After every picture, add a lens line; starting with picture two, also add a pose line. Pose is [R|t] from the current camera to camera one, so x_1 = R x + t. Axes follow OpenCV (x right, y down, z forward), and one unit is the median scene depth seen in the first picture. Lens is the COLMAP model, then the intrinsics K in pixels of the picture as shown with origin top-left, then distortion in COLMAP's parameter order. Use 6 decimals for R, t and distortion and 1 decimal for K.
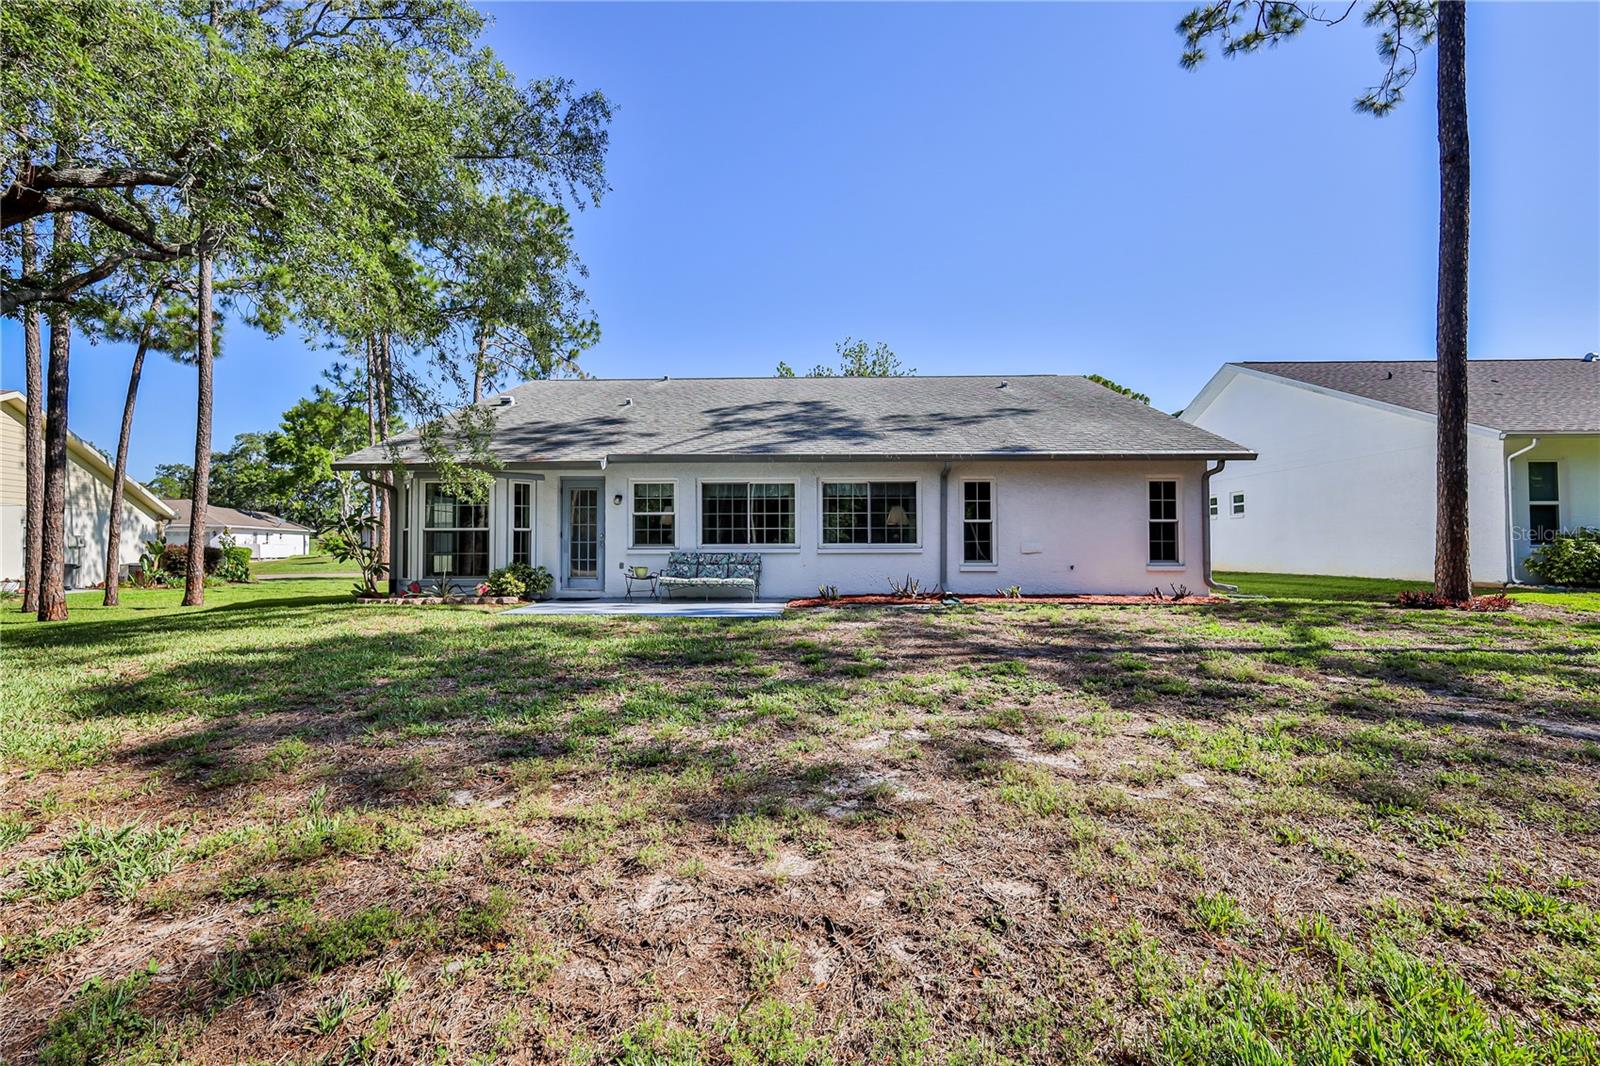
lens RADIAL K [[701.5, 0, 800.0], [0, 701.5, 533.0], [0, 0, 1]] dist [0.000317, -0.000070]
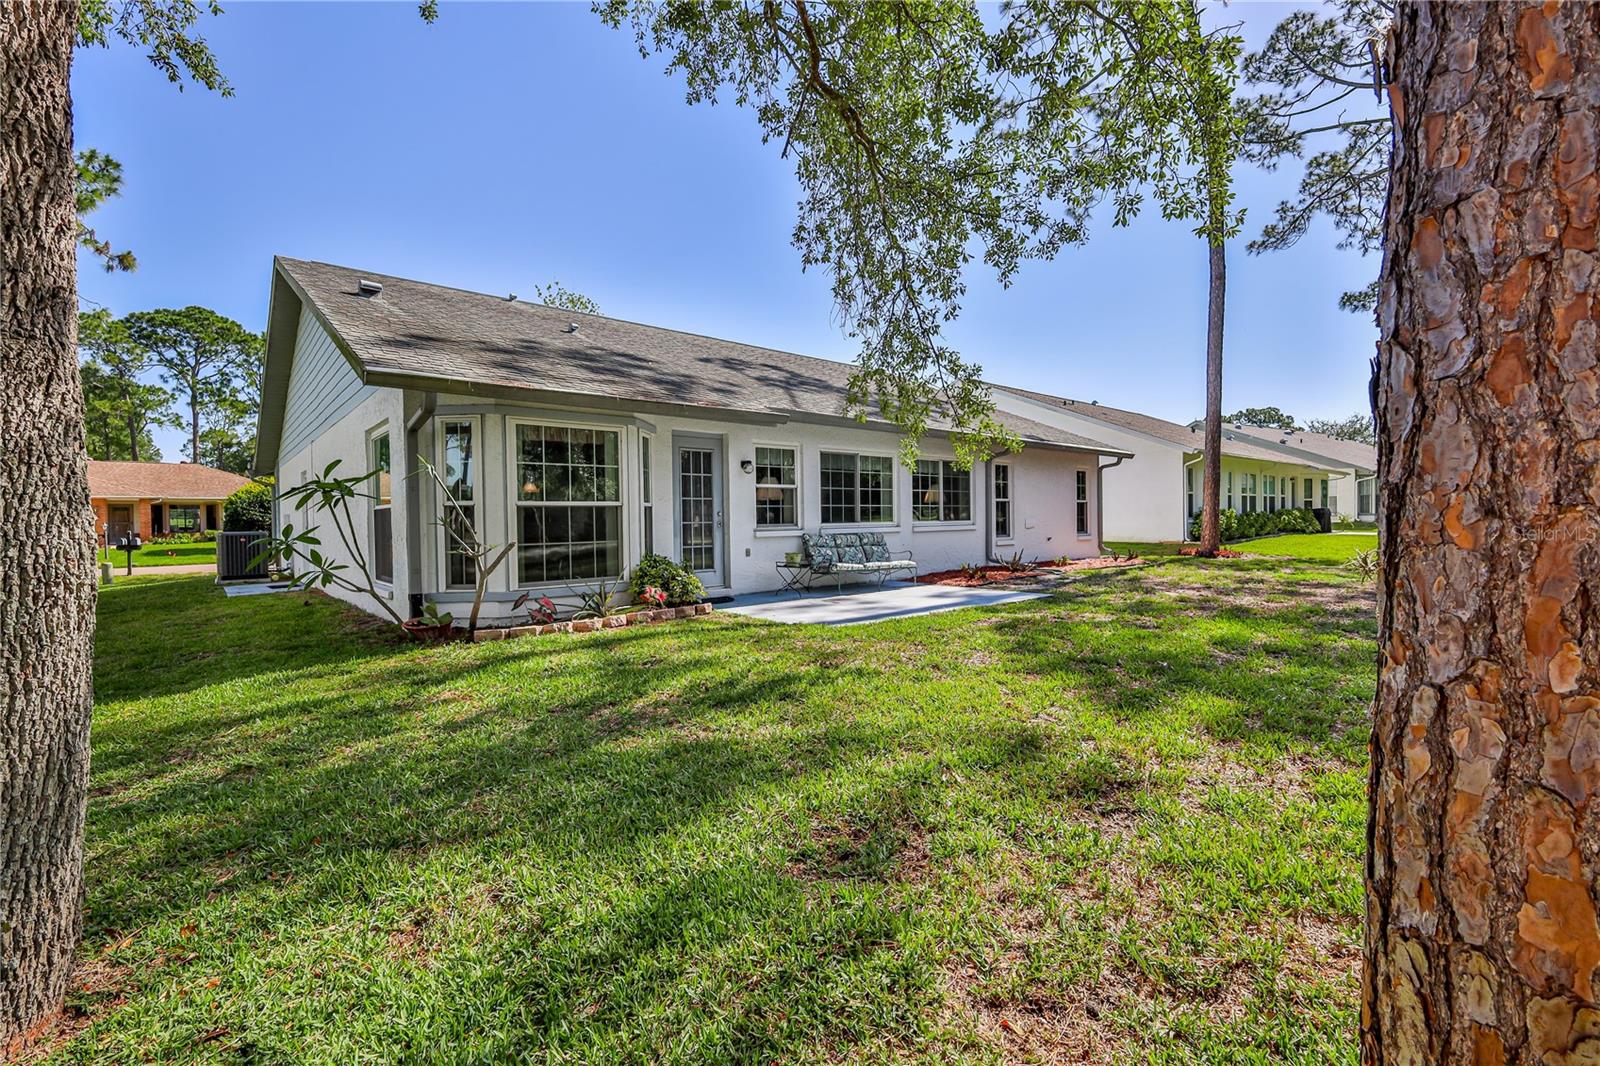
lens RADIAL K [[701.5, 0, 800.0], [0, 701.5, 533.0], [0, 0, 1]] dist [0.000317, -0.000070]
pose [[0.736104, -0.020227, 0.676567, -0.736671], [-0.002152, 0.999478, 0.032222, -0.000161], [-0.676865, -0.025175, 0.735676, 0.395202]]
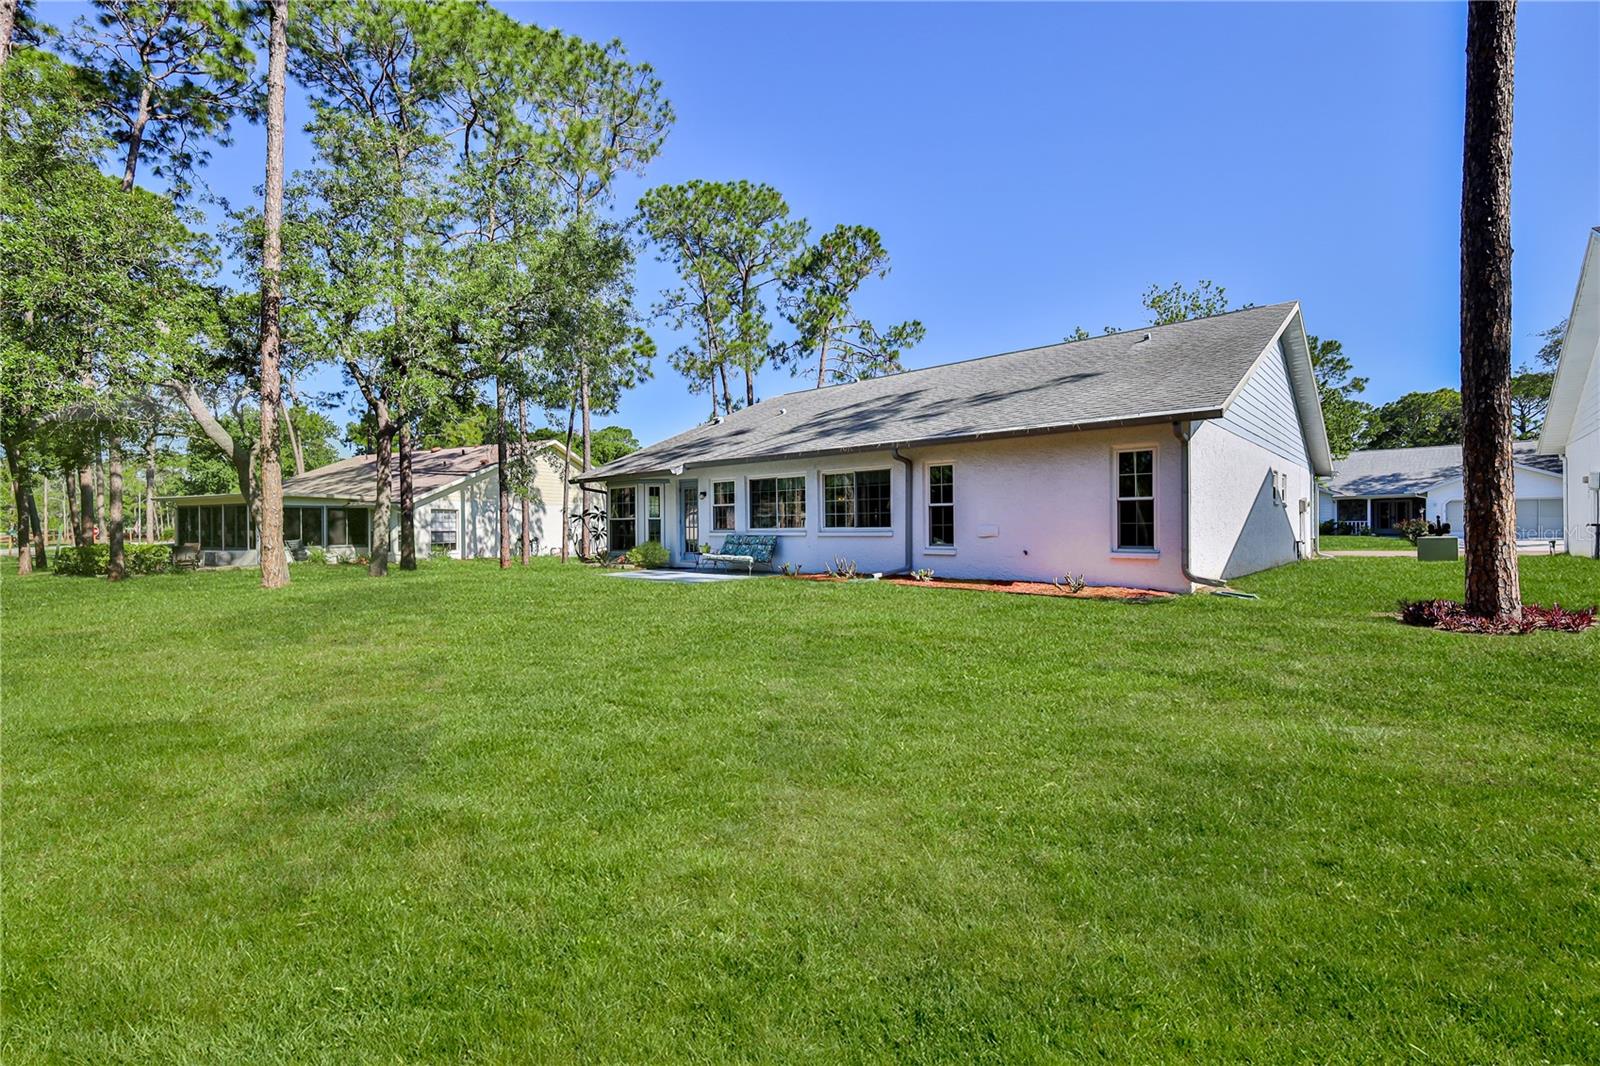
lens RADIAL K [[701.5, 0, 800.0], [0, 701.5, 533.0], [0, 0, 1]] dist [0.000317, -0.000070]
pose [[0.761469, 0.000853, -0.648201, 0.751293], [0.020503, 0.999467, 0.025400, -0.005996], [0.647877, -0.032631, 0.761046, 0.099049]]
